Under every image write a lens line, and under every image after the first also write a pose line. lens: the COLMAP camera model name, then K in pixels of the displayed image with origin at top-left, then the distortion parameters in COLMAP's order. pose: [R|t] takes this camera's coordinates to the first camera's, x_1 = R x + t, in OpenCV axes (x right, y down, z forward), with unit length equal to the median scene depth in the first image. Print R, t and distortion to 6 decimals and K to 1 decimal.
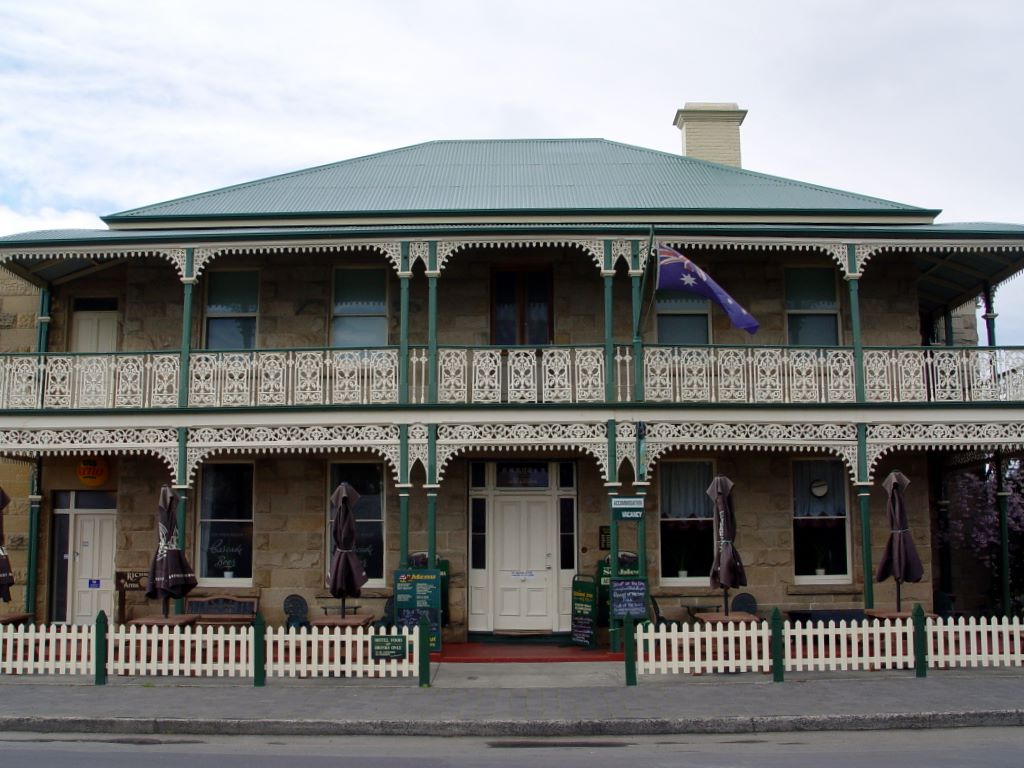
lens RADIAL K [[1184.4, 0, 512.0], [0, 1184.4, 384.0], [0, 0, 1]] dist [-0.078261, -0.001924]
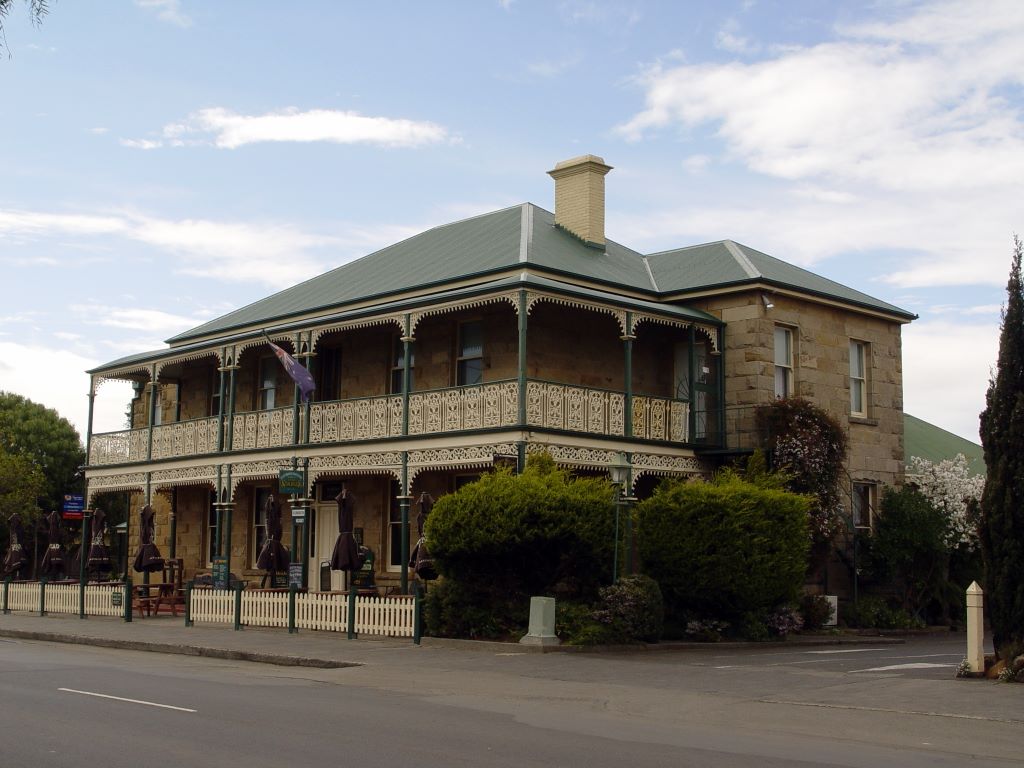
lens RADIAL K [[1414.5, 0, 512.0], [0, 1414.5, 384.0], [0, 0, 1]] dist [-0.013600, 0.024126]
pose [[0.695709, -0.079546, -0.713906, 1.541038], [0.100753, 0.994831, -0.012663, -0.010613], [0.711223, -0.063119, 0.700127, -0.041807]]
